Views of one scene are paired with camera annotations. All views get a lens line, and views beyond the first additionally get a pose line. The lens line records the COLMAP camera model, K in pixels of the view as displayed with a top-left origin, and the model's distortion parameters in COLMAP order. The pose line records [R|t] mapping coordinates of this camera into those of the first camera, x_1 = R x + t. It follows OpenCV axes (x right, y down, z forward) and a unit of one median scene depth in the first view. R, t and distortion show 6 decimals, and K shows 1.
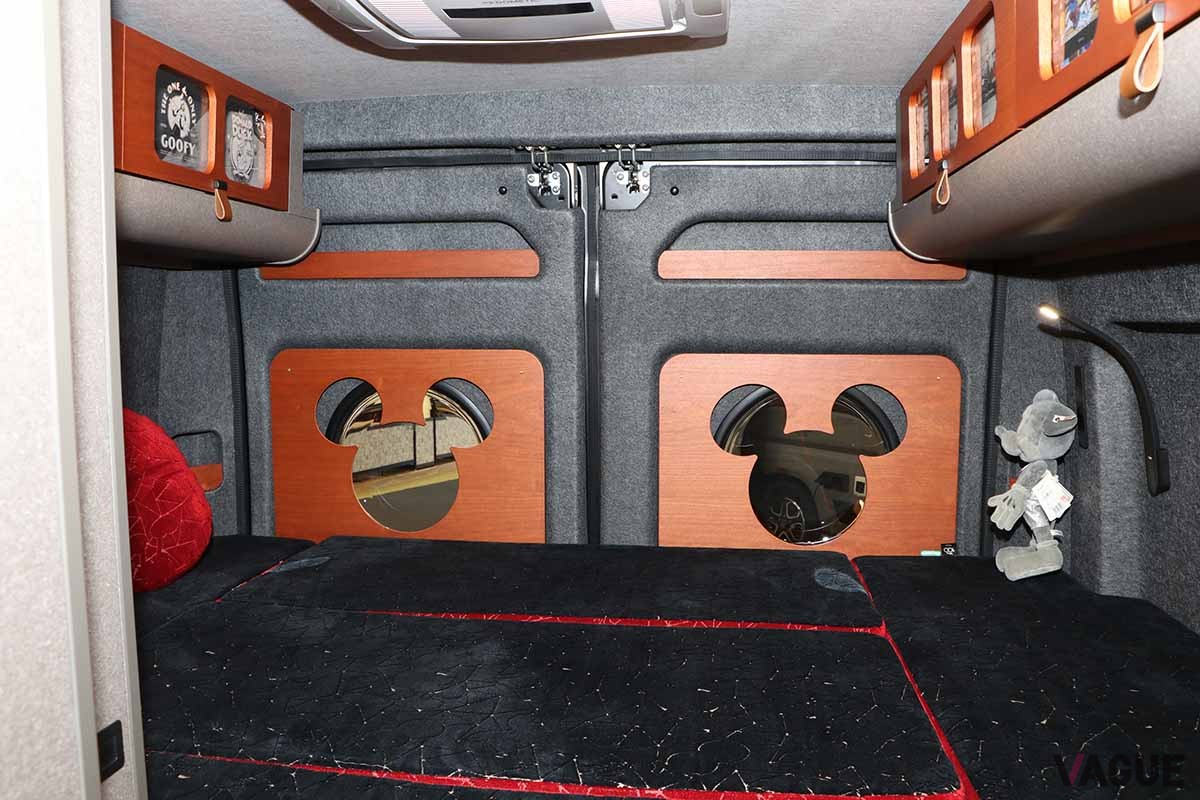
lens RADIAL K [[988.3, 0, 604.8], [0, 988.3, 420.1], [0, 0, 1]] dist [-0.192272, 0.165321]
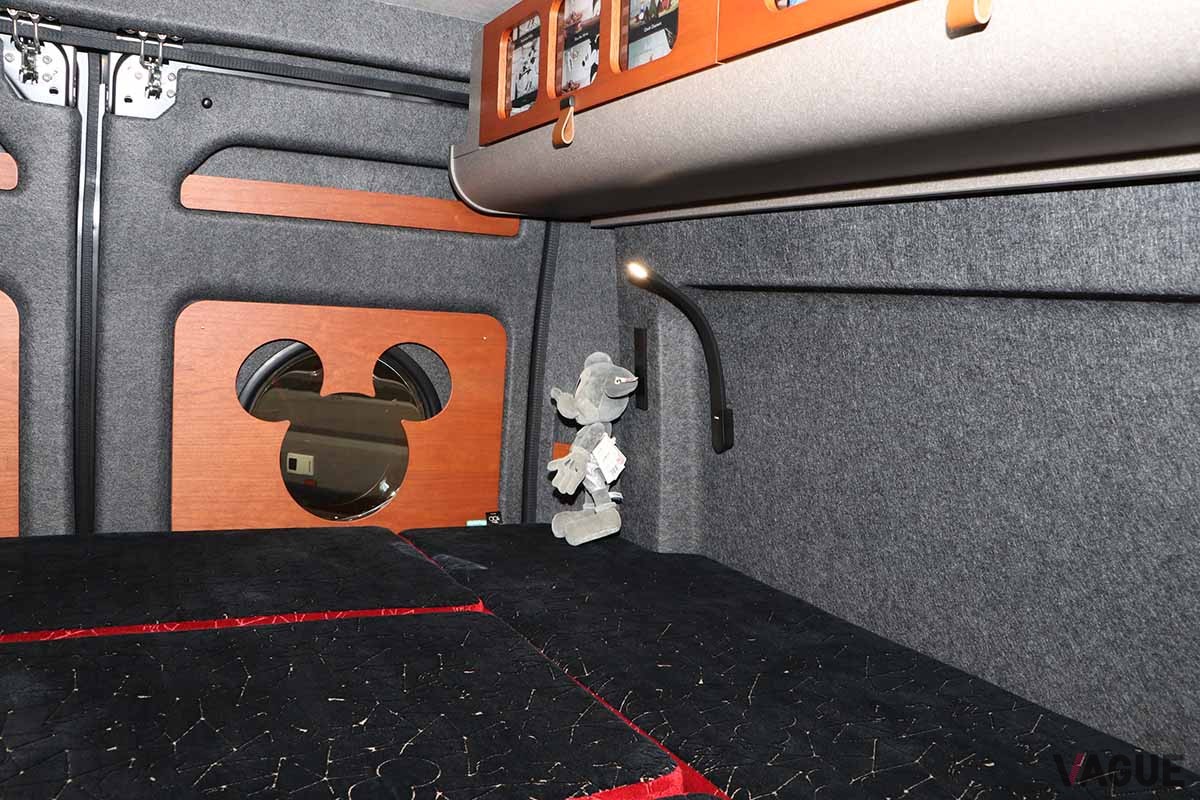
lens RADIAL K [[988.3, 0, 604.8], [0, 988.3, 420.1], [0, 0, 1]] dist [-0.192272, 0.165321]
pose [[0.818866, -0.006579, 0.573948, -0.118448], [-0.005671, 0.999793, 0.019551, 0.017896], [-0.573957, -0.019265, 0.818659, 0.144524]]
